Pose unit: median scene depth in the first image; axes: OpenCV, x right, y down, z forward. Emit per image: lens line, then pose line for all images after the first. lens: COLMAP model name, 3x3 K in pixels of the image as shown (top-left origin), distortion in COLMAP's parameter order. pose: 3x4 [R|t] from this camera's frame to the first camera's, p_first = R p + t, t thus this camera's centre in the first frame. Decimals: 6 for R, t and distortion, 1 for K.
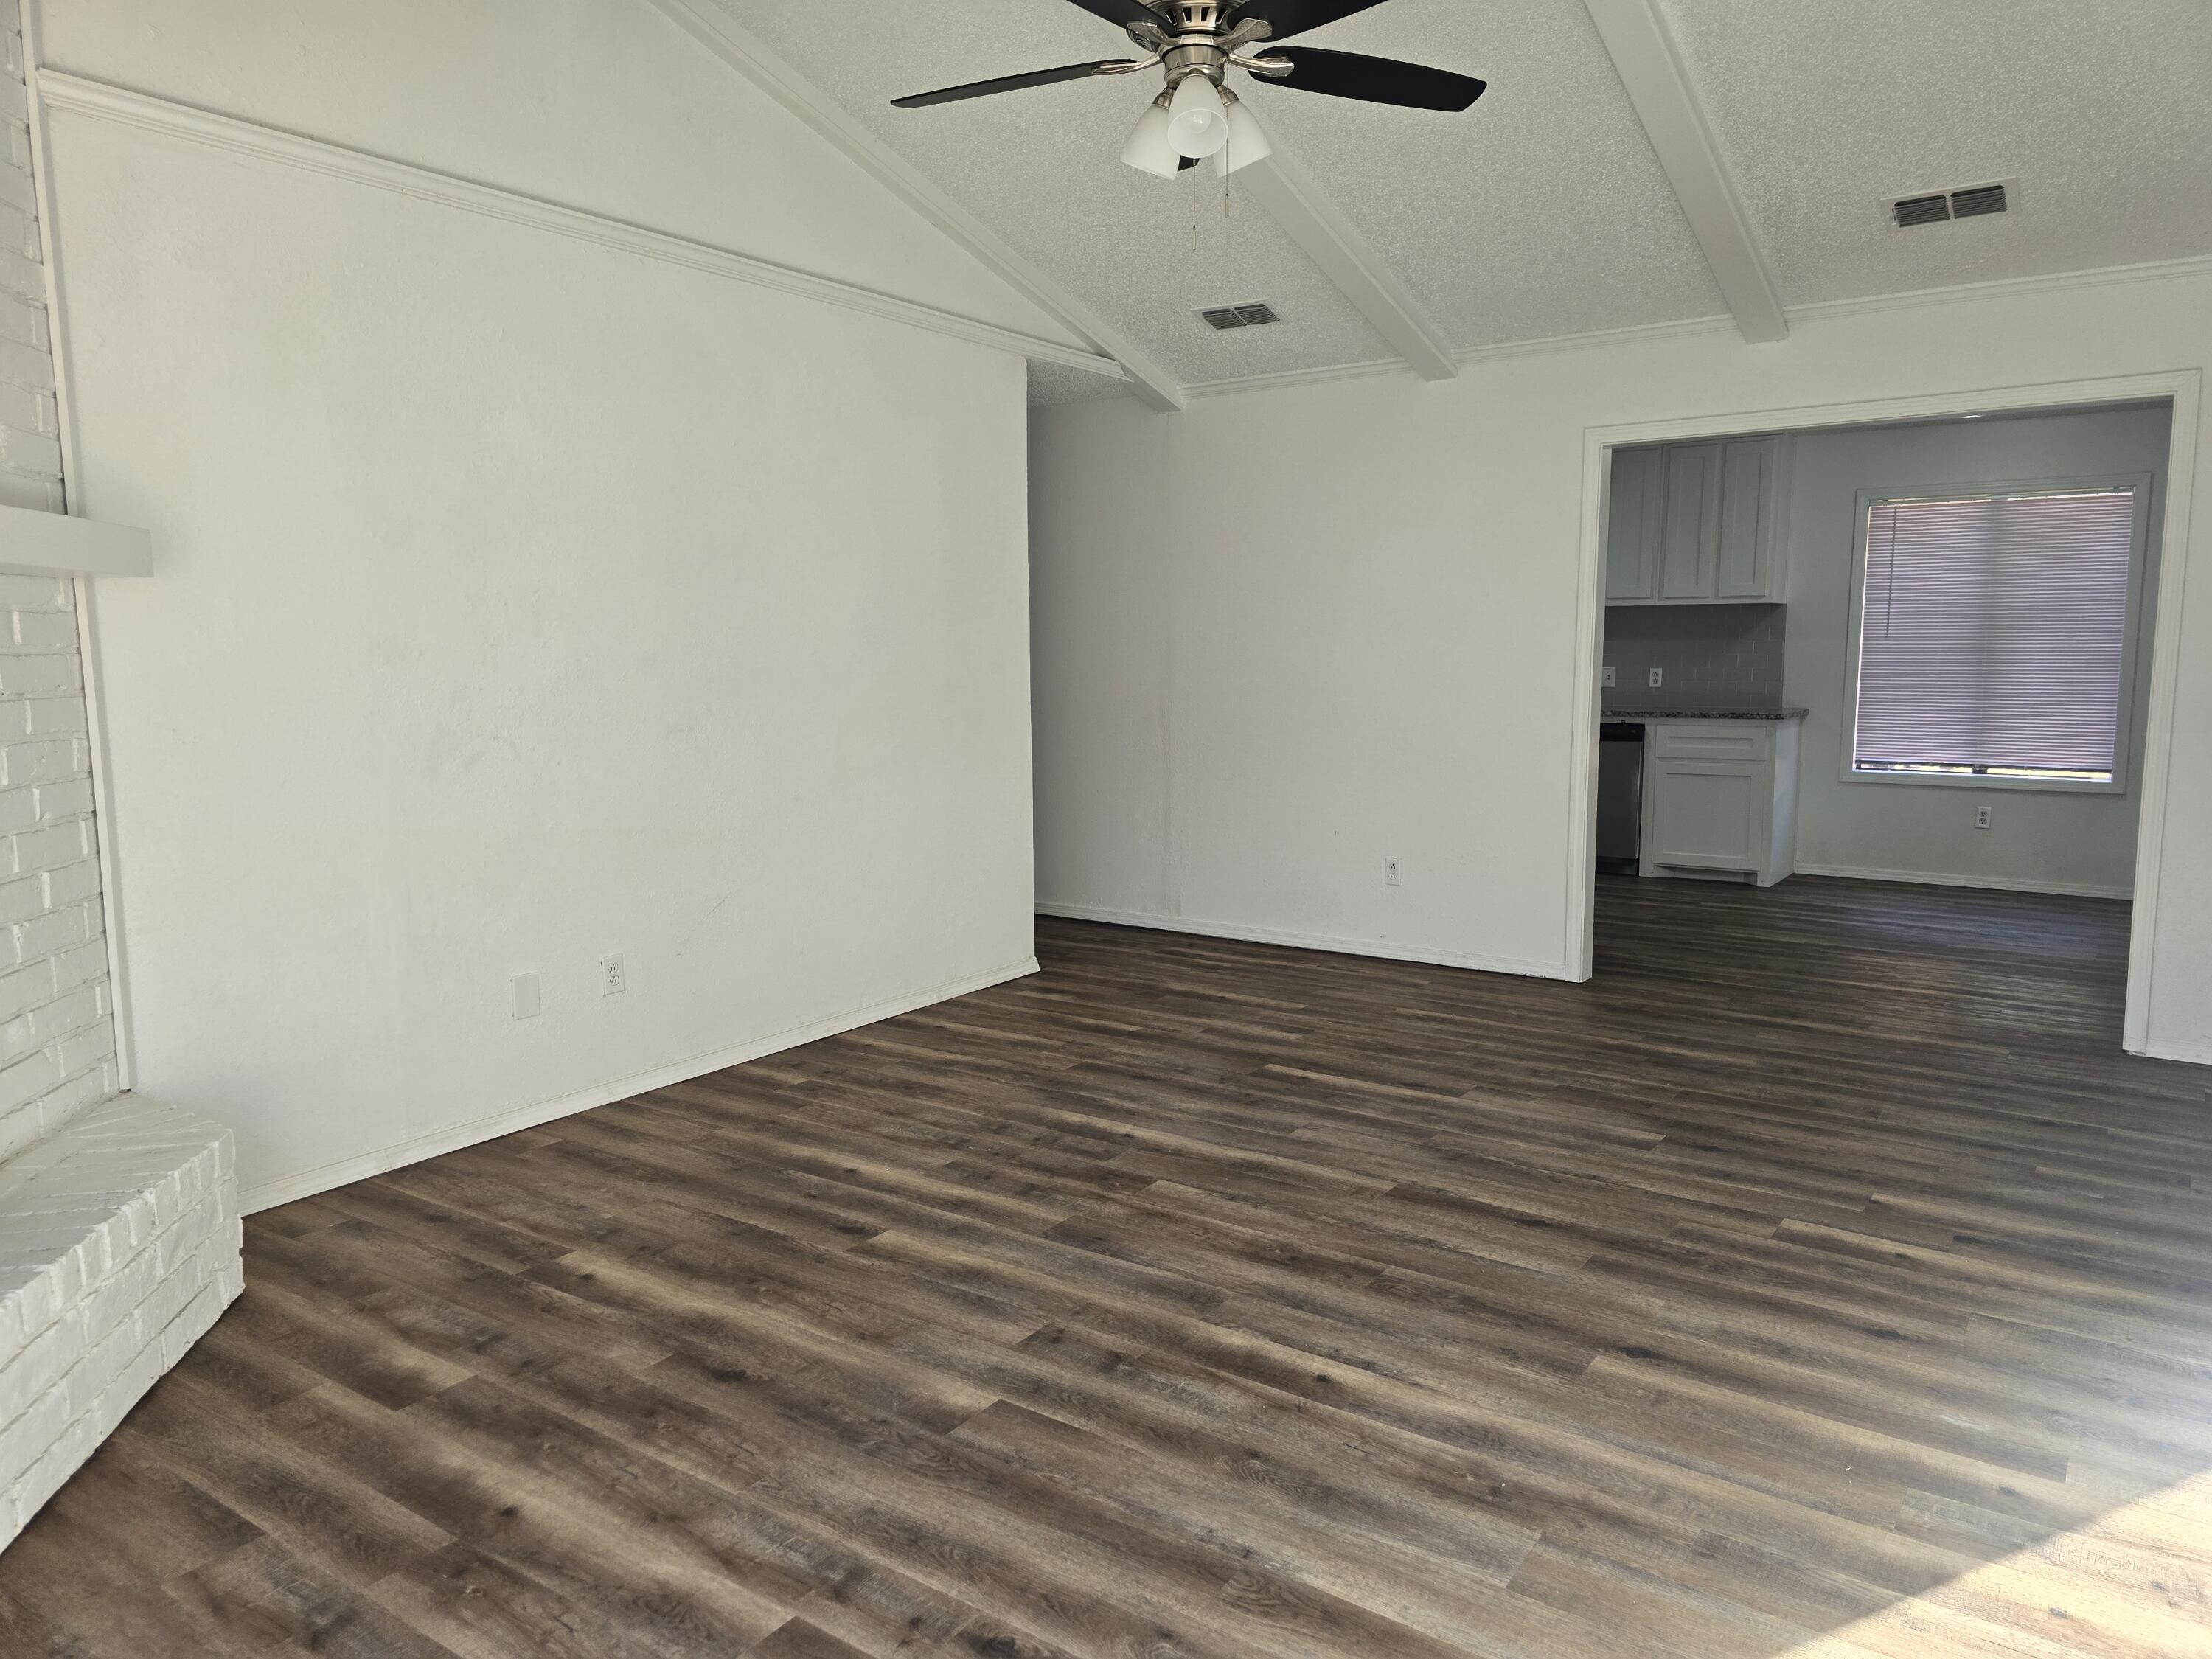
lens RADIAL K [[1487.2, 0, 1136.7], [0, 1487.2, 835.9], [0, 0, 1]] dist [0.061365, -0.053625]
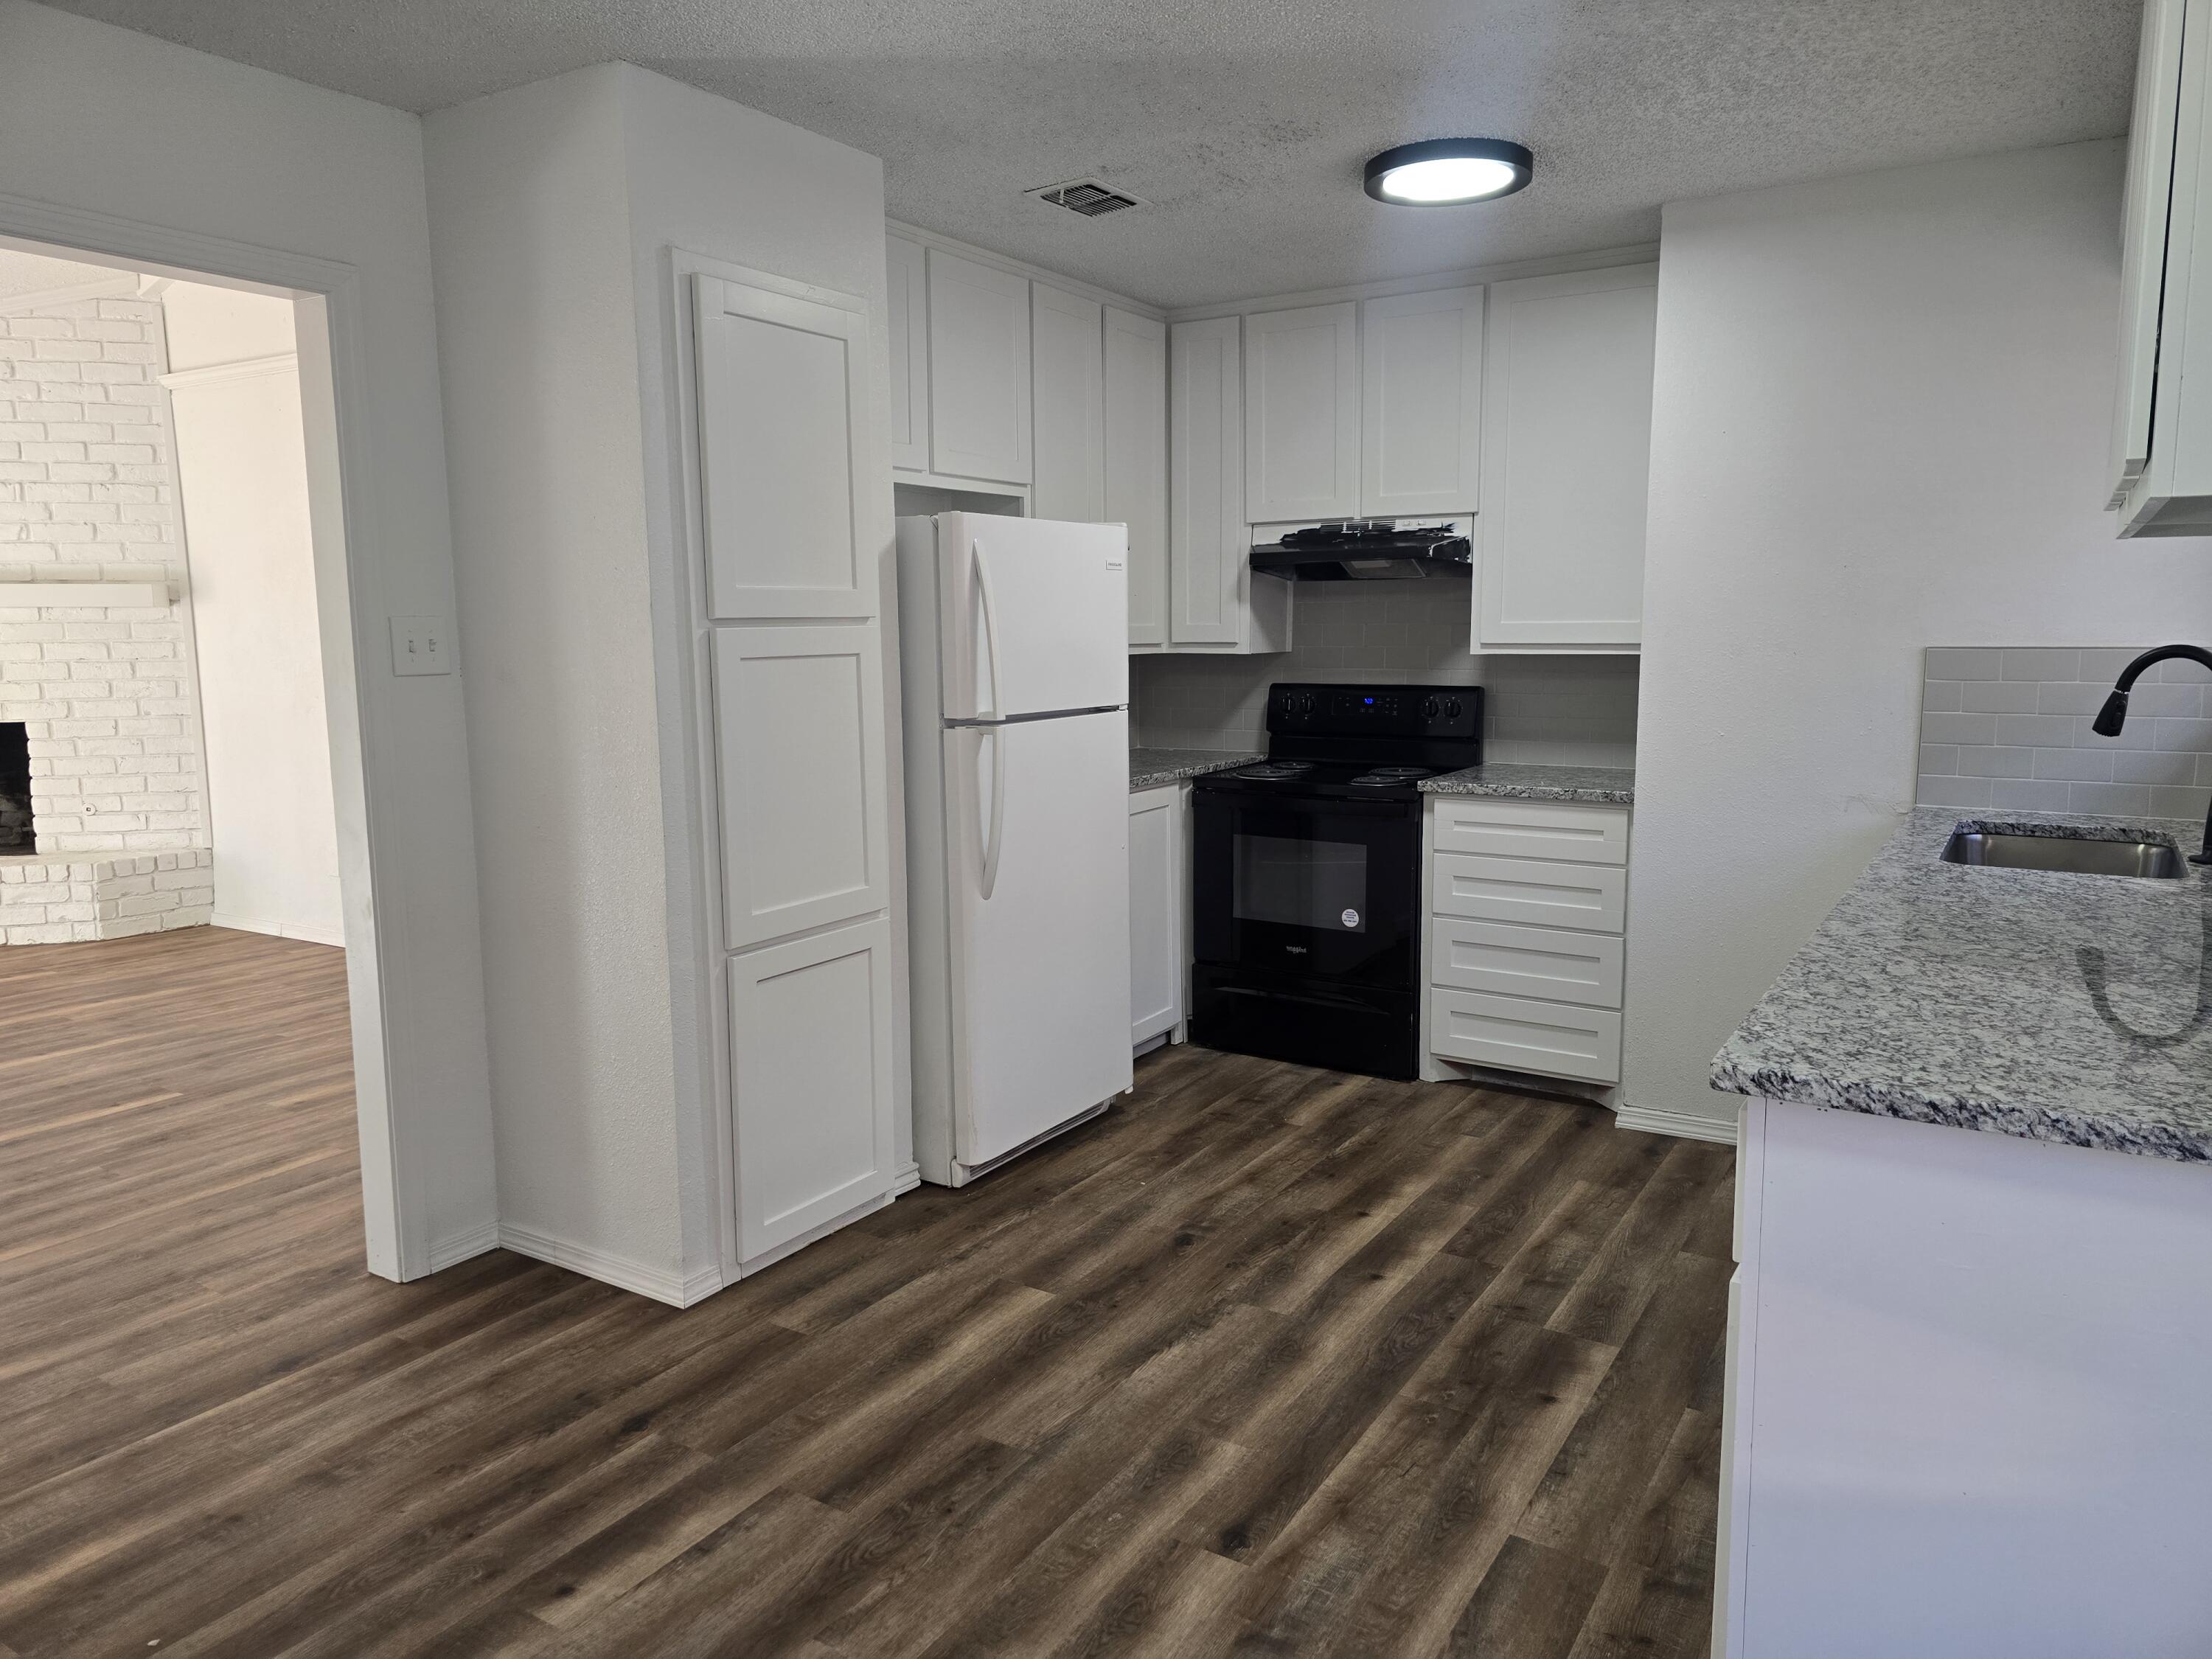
lens RADIAL K [[1487.2, 0, 1128.5], [0, 1487.2, 815.1], [0, 0, 1]] dist [0.061365, -0.053625]
pose [[0.048533, 0.139179, -0.989077, 1.397739], [-0.120270, 0.983853, 0.132543, -0.295903], [0.991554, 0.112523, 0.064488, 2.021656]]
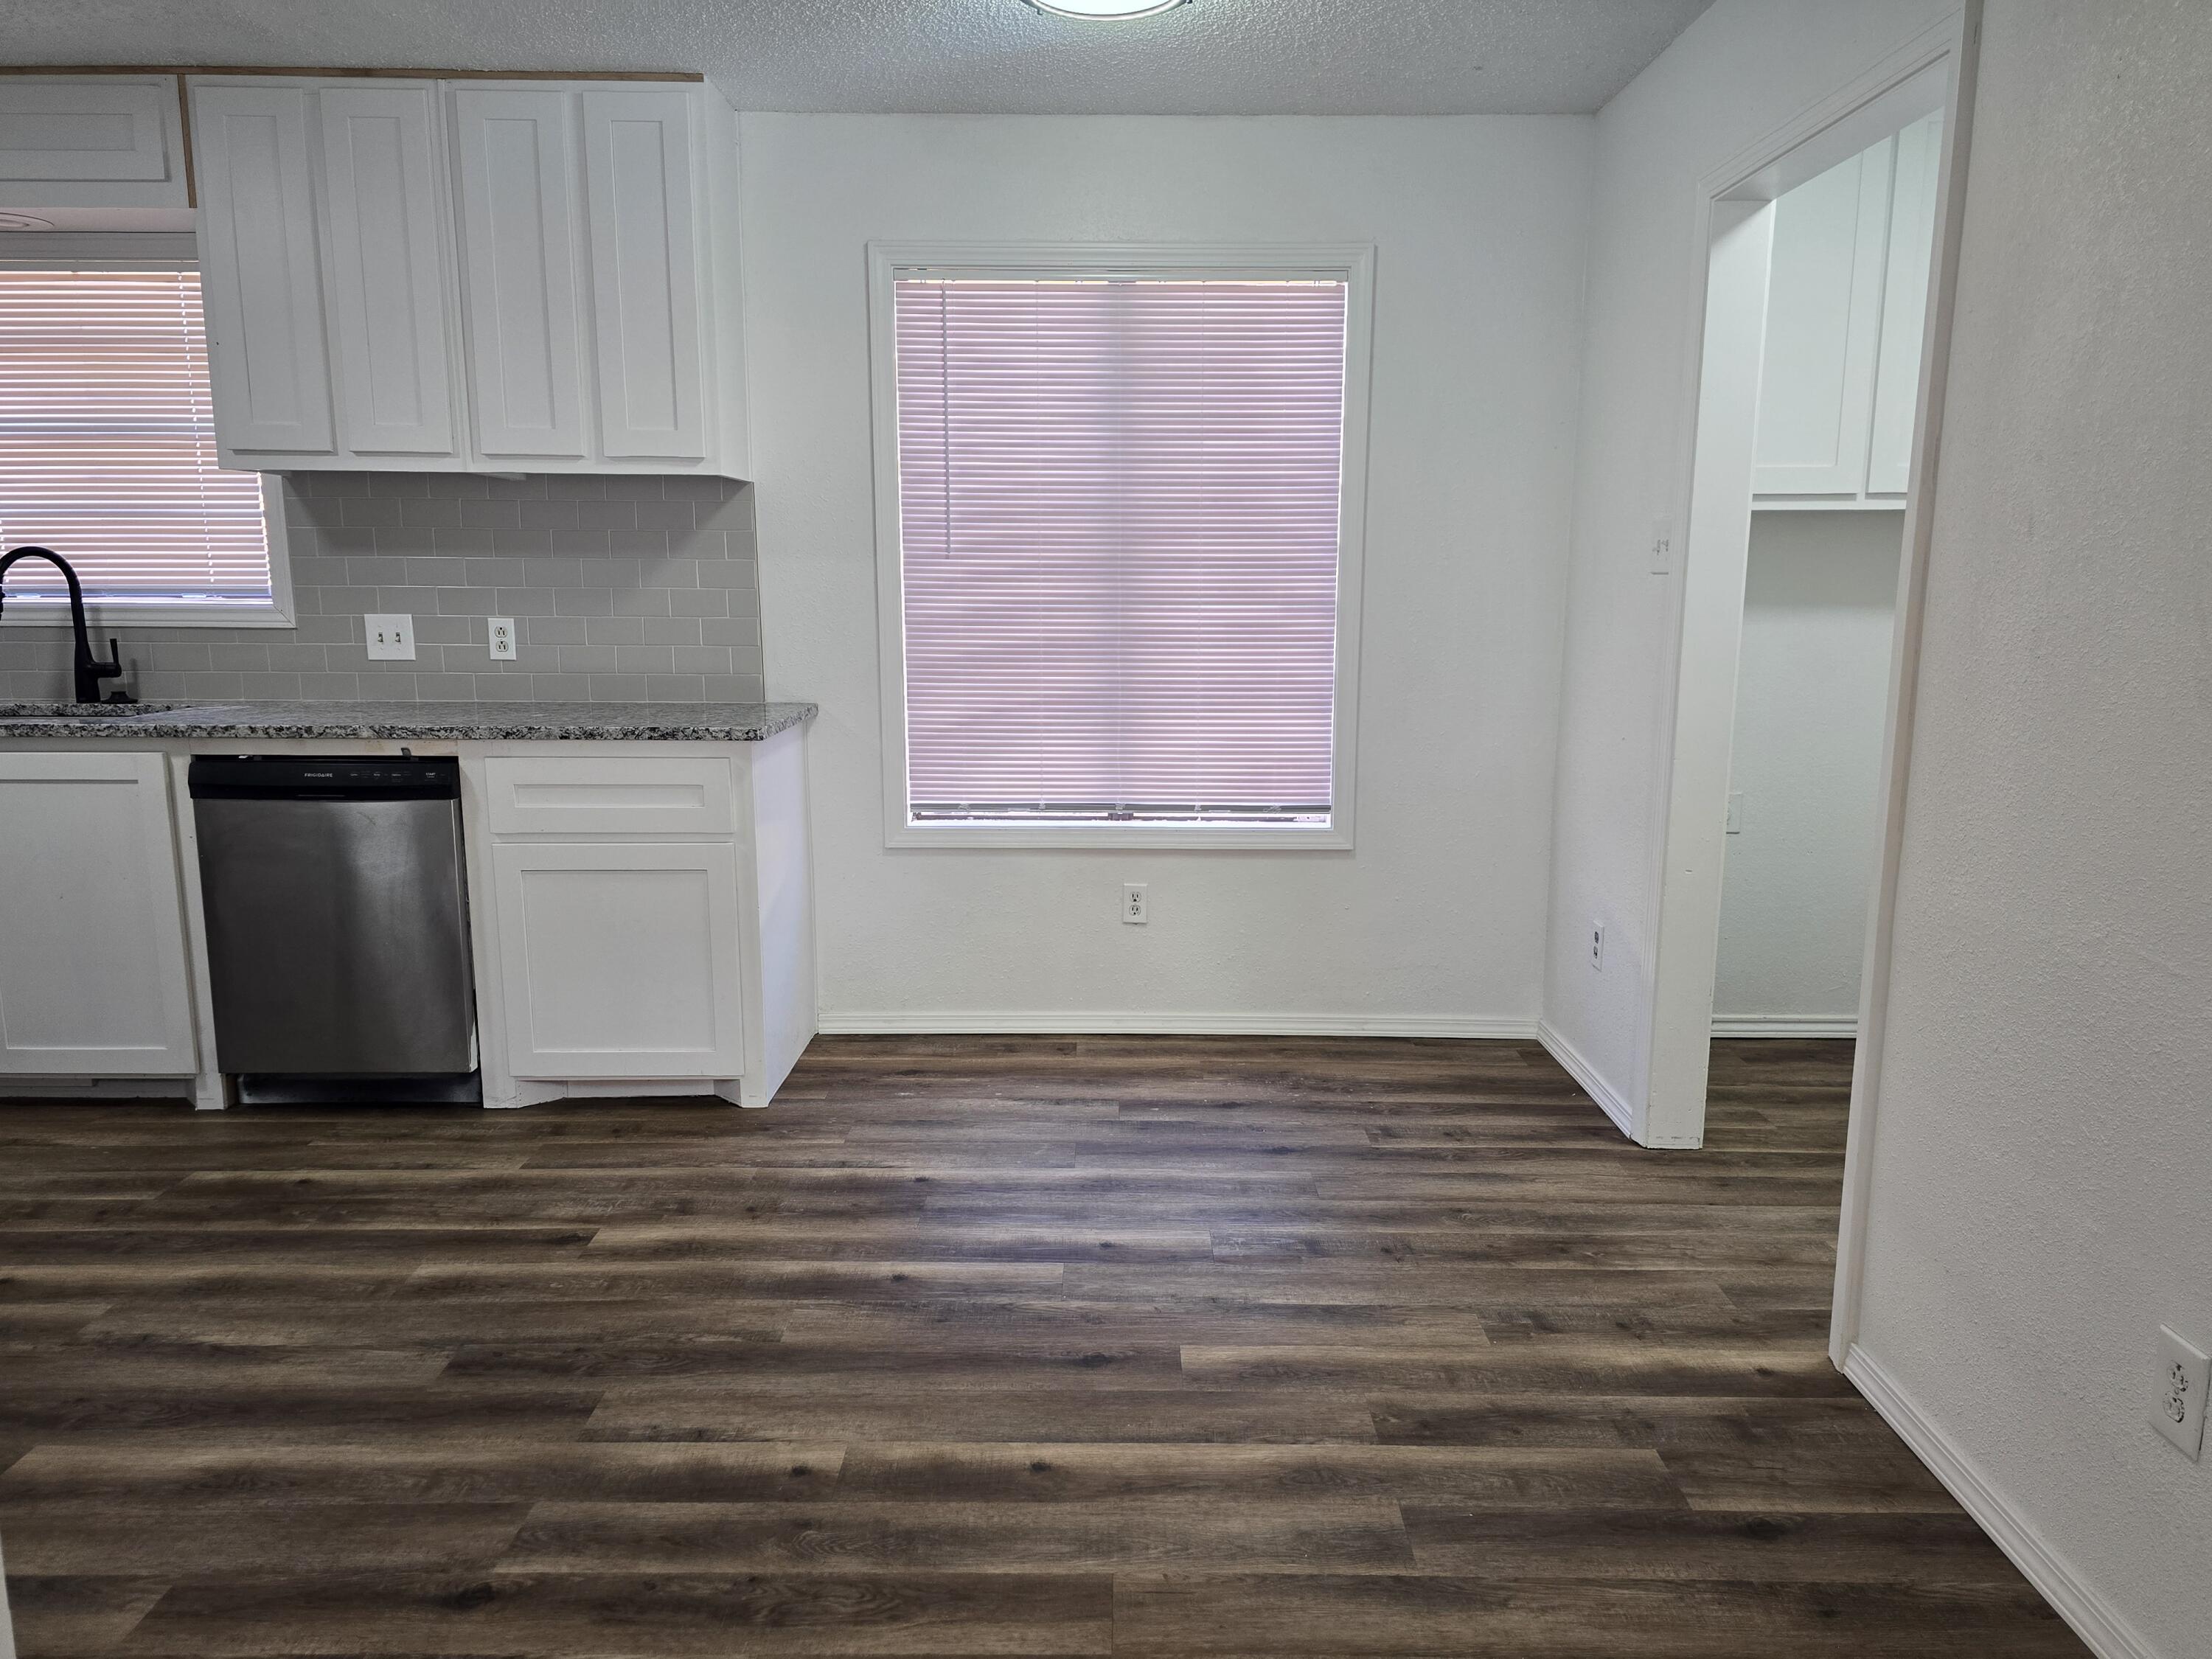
lens RADIAL K [[1487.2, 0, 1114.0], [0, 1487.2, 851.8], [0, 0, 1]] dist [0.061365, -0.053625]
pose [[0.828052, -0.097350, 0.552134, 0.606394], [0.064571, 0.994816, 0.078564, -0.163476], [-0.556920, -0.029403, 0.830045, 1.292205]]
